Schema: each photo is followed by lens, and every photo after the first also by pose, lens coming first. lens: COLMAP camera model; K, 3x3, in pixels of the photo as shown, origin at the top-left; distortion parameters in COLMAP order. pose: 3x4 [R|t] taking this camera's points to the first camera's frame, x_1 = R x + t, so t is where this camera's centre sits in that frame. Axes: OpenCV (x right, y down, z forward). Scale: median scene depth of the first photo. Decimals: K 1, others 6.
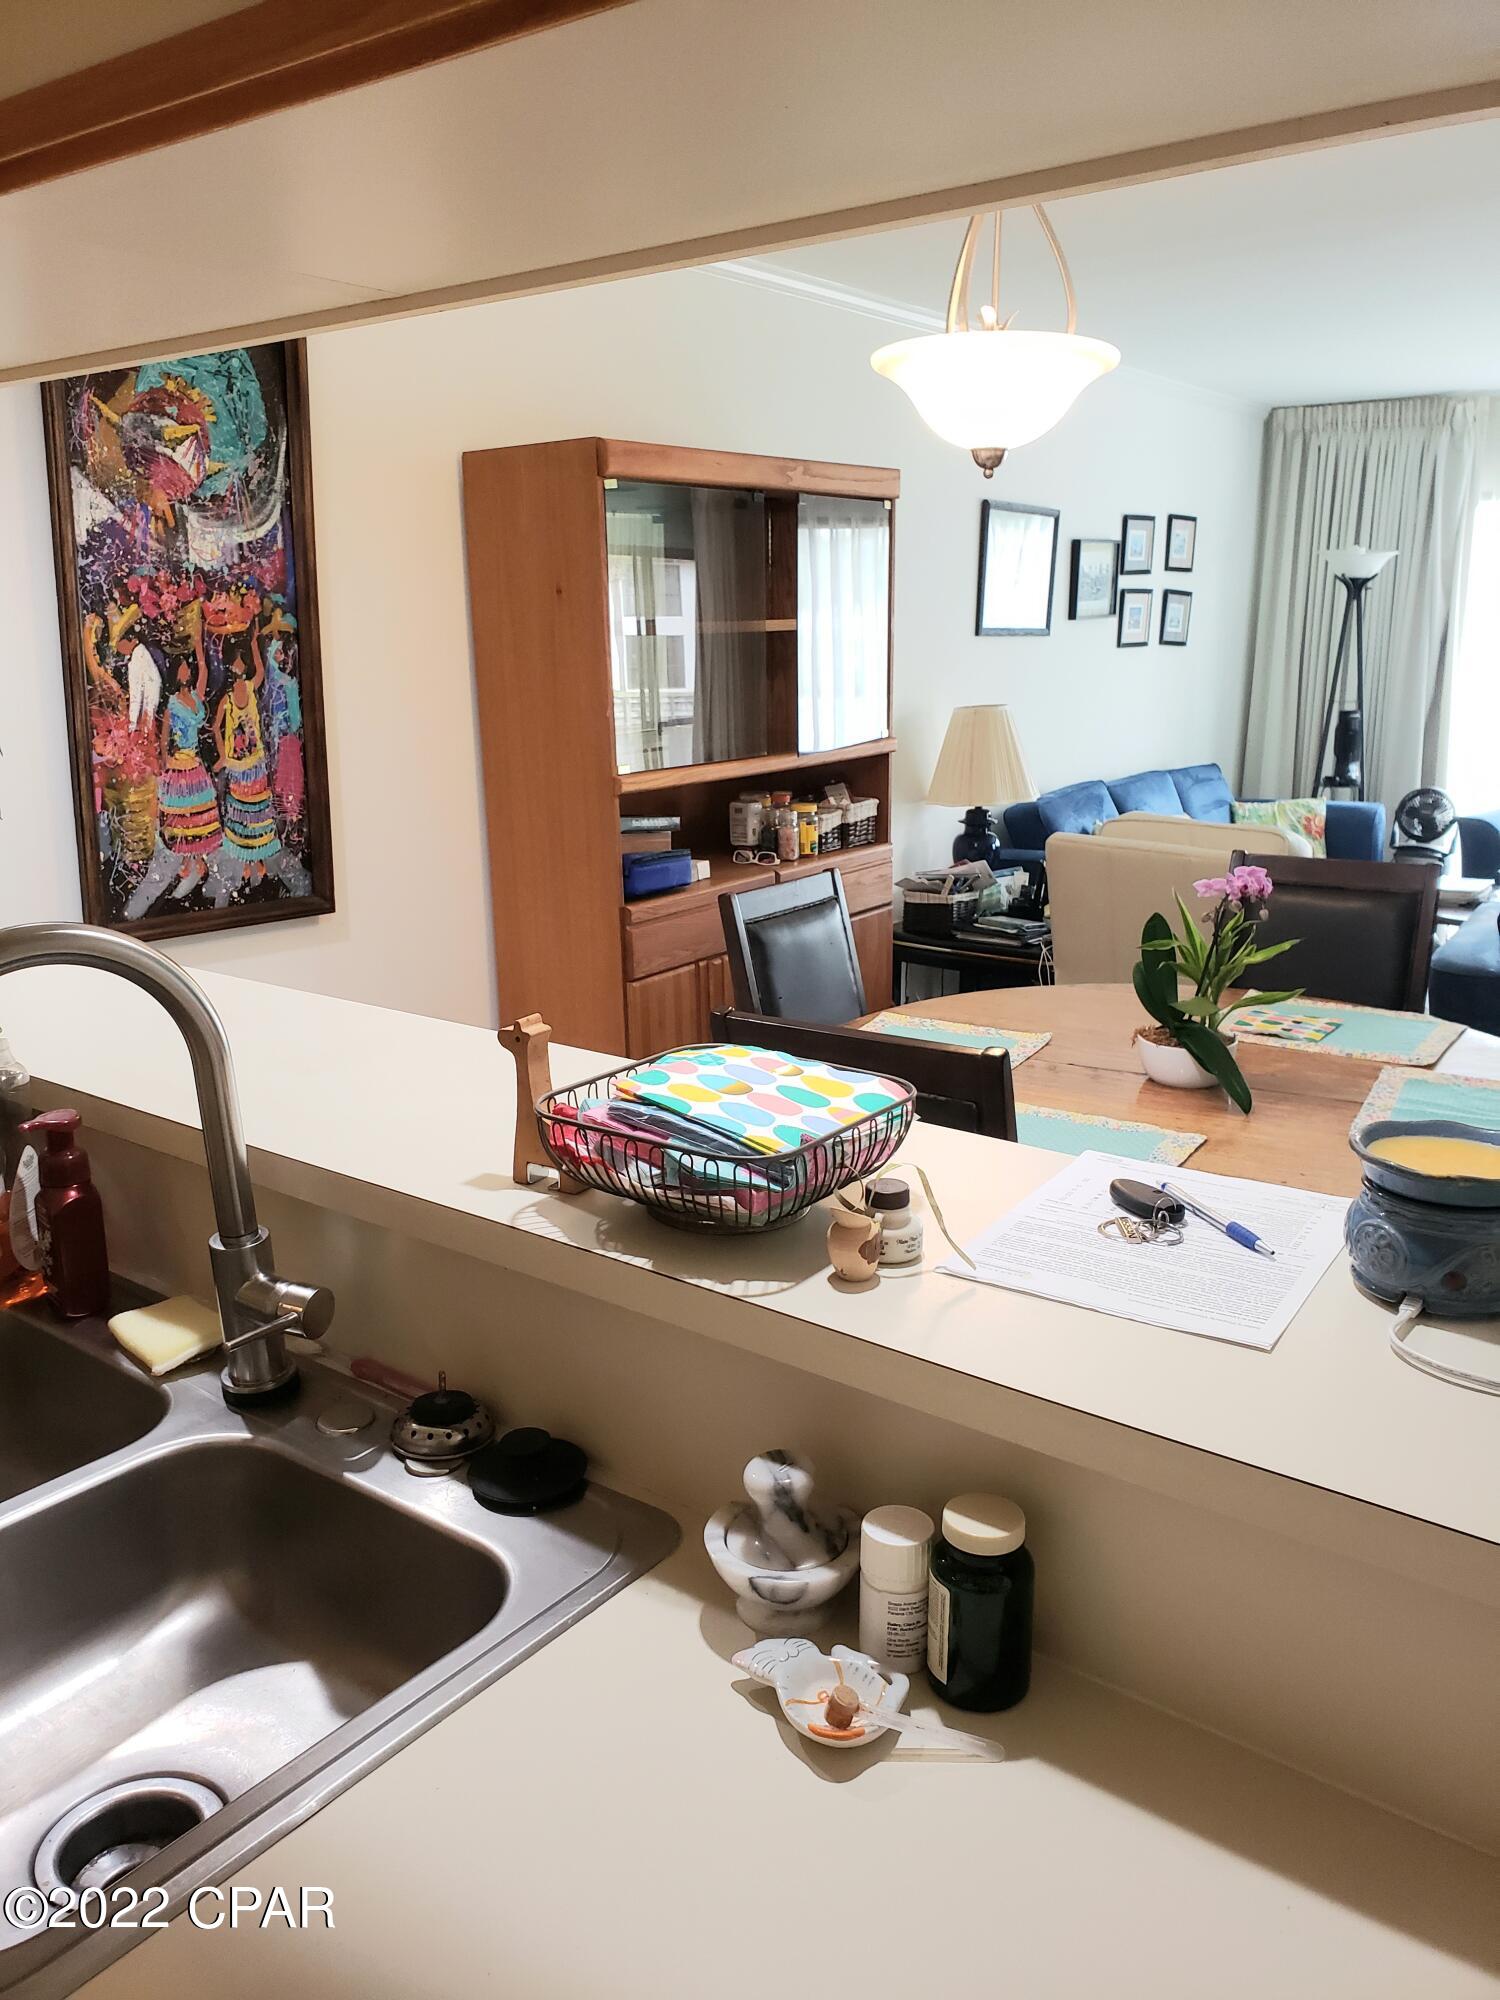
lens RADIAL K [[1565.0, 0, 703.2], [0, 1565.0, 988.2], [0, 0, 1]] dist [0.025038, -0.013989]
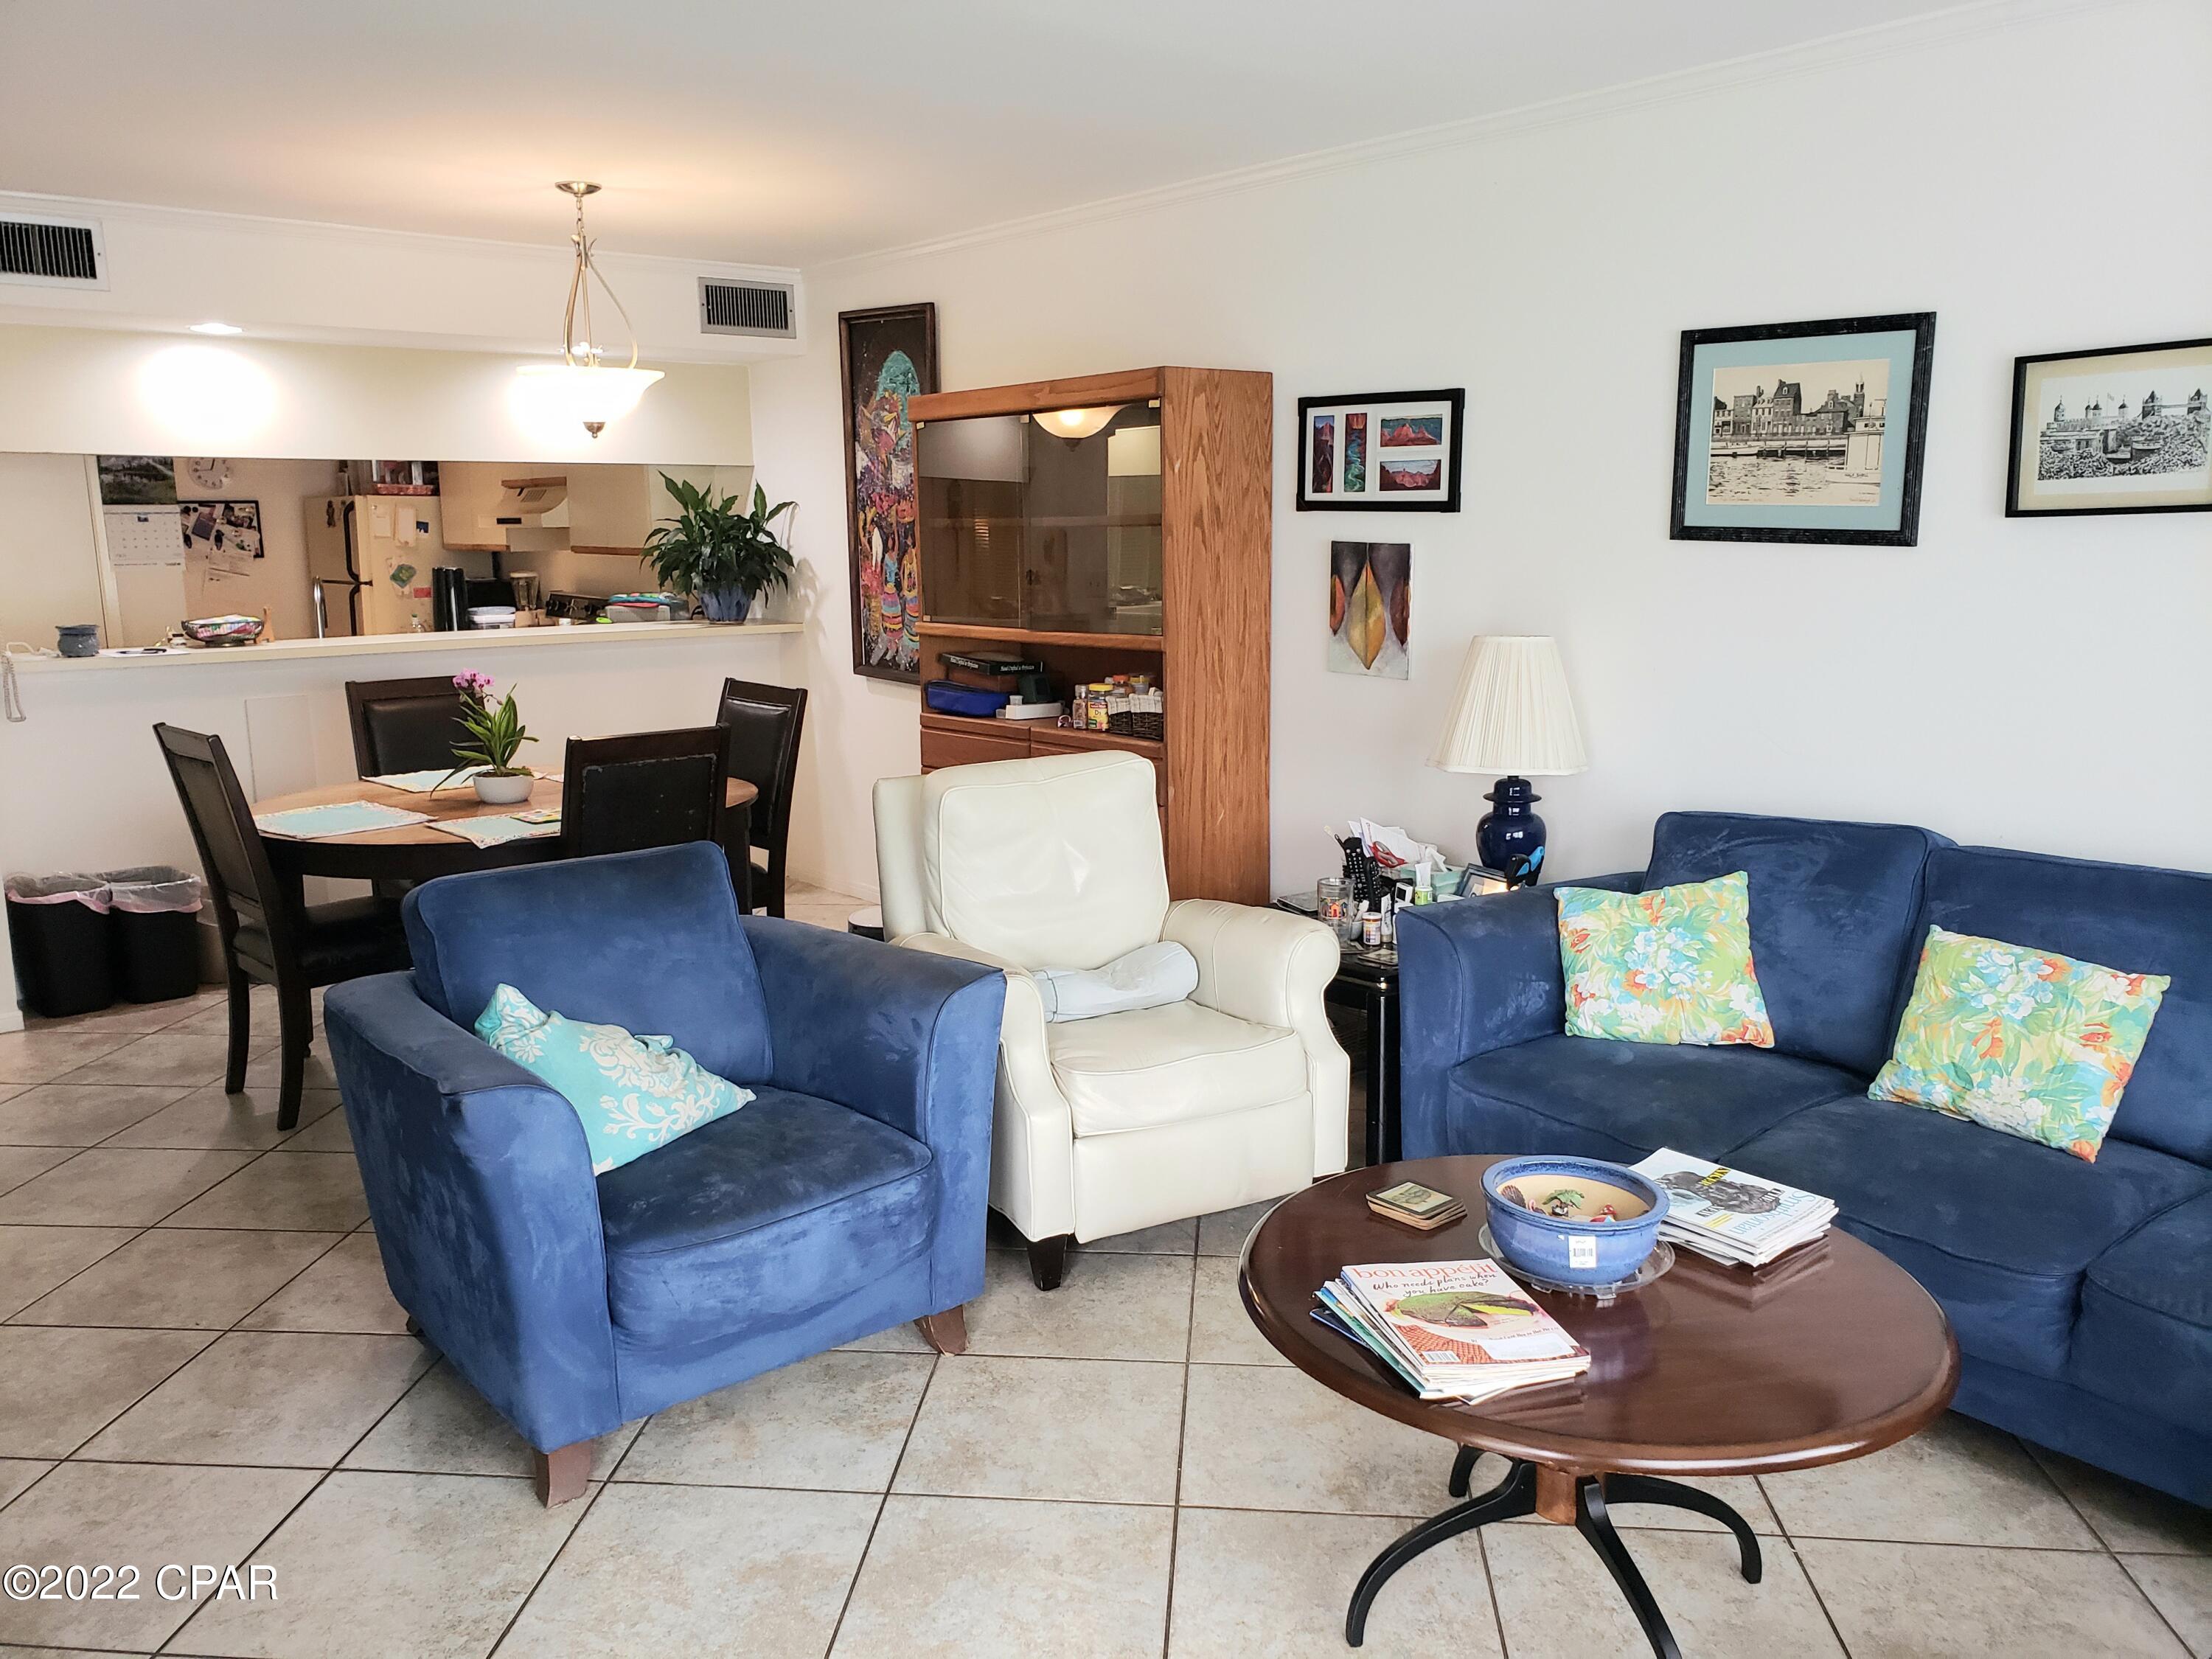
lens RADIAL K [[1730.9, 0, 1156.1], [0, 1730.9, 926.5], [0, 0, 1]] dist [0.025038, -0.013989]
pose [[-0.194278, 0.234452, -0.952517, 1.725616], [-0.220927, 0.935613, 0.275353, -0.413980], [0.955744, 0.263931, -0.129973, 1.697814]]
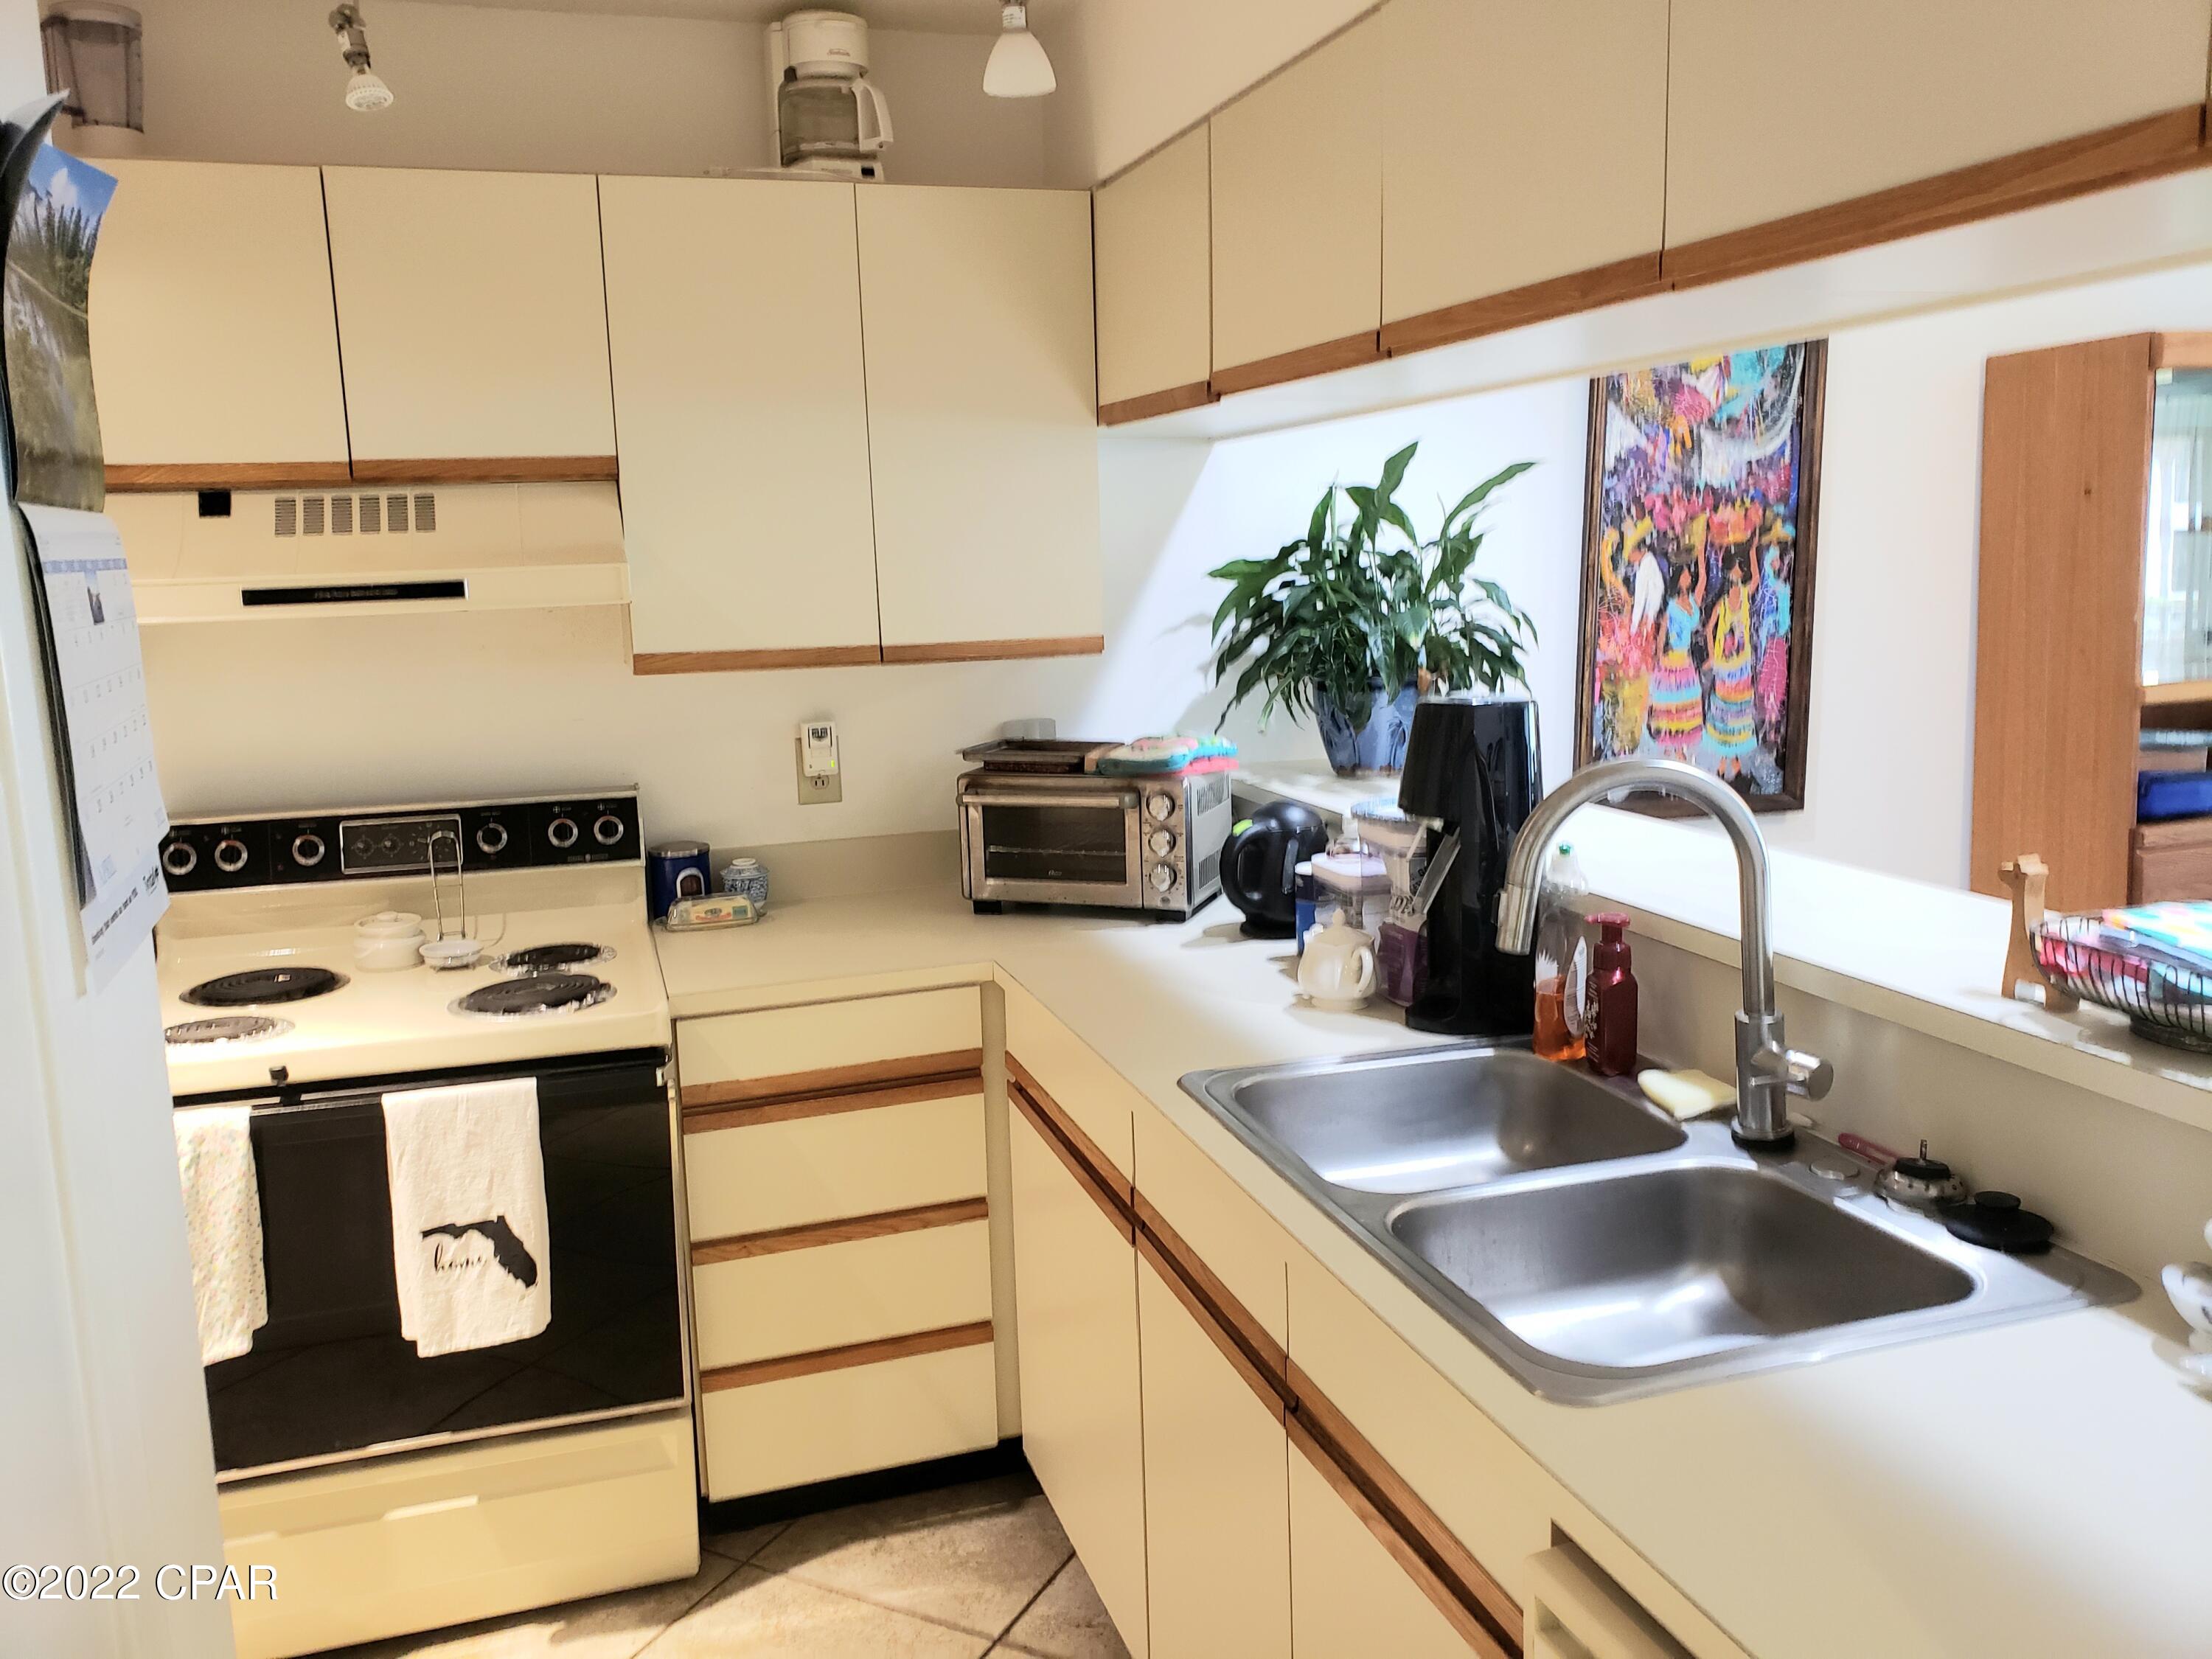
lens RADIAL K [[1730.9, 0, 1111.0], [0, 1730.9, 825.7], [0, 0, 1]] dist [0.025038, -0.013989]
pose [[0.830710, 0.074491, -0.551700, 0.015408], [-0.106533, 0.993964, -0.026203, 0.042092], [0.546418, 0.080541, 0.833631, -0.204957]]
